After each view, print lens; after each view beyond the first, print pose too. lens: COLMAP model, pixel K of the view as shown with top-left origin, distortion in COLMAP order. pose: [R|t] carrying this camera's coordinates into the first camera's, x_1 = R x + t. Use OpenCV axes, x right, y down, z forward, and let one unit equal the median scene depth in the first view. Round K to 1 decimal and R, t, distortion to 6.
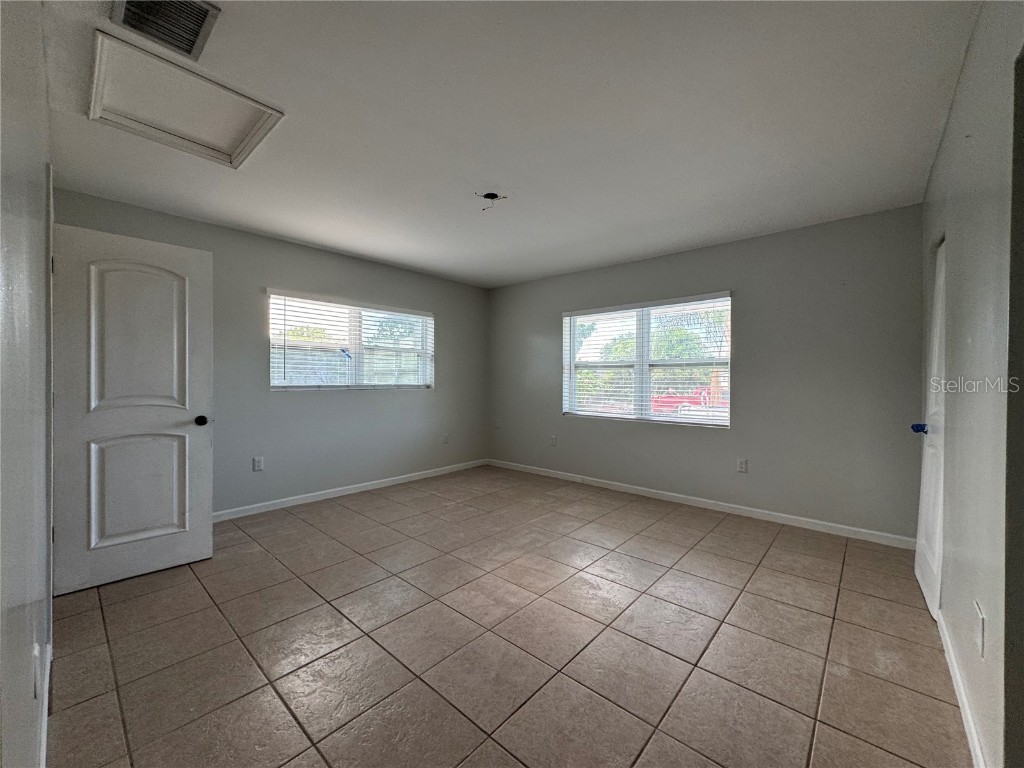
lens RADIAL K [[408.6, 0, 513.4], [0, 408.6, 384.8], [0, 0, 1]] dist [-0.002614, 0.000481]
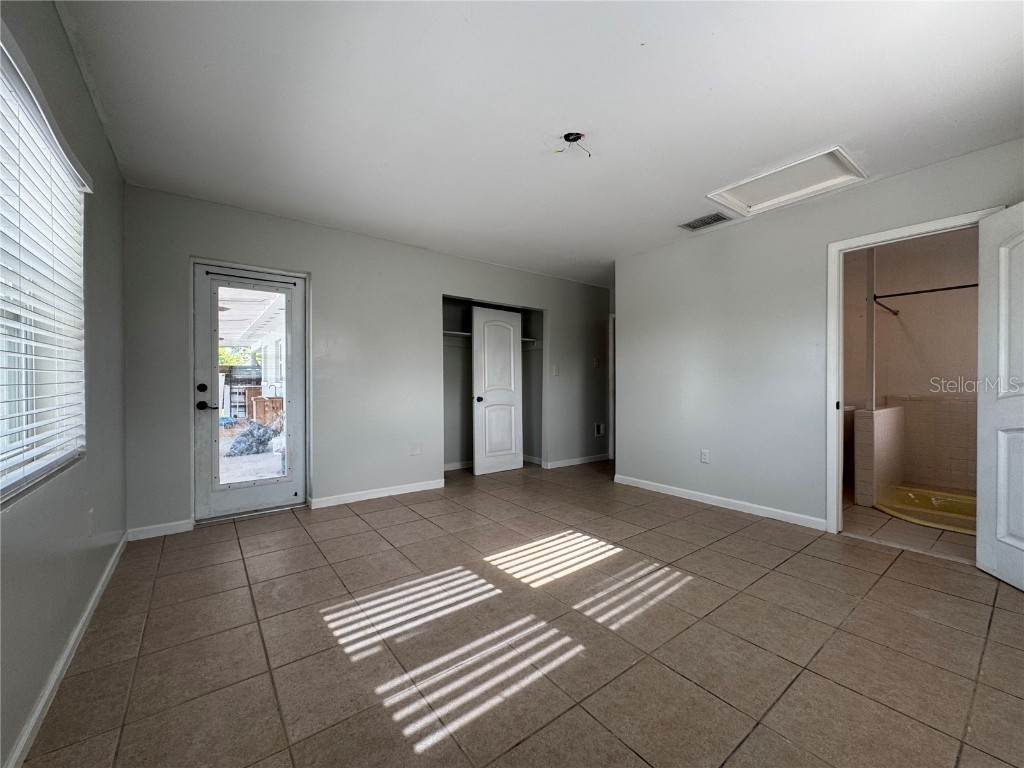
lens RADIAL K [[408.6, 0, 512.0], [0, 408.6, 381.6], [0, 0, 1]] dist [-0.002614, 0.000481]
pose [[-0.980988, -0.004557, 0.194017, -0.066549], [-0.000946, 0.999825, 0.018701, 0.006251], [-0.194068, 0.018162, -0.980820, 1.264197]]
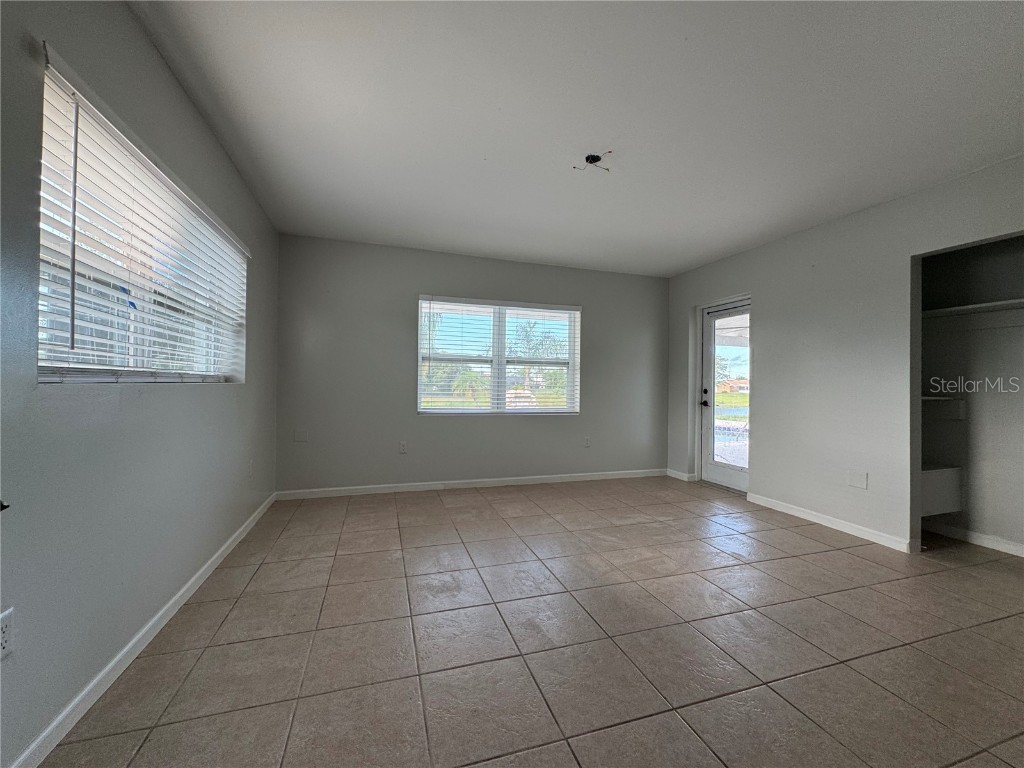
lens RADIAL K [[408.6, 0, 511.9], [0, 408.6, 382.0], [0, 0, 1]] dist [-0.002614, 0.000481]
pose [[0.505402, 0.007924, 0.862848, -0.619353], [0.001608, 0.999947, -0.010125, 0.017695], [-0.862883, 0.006504, 0.505363, 0.490515]]
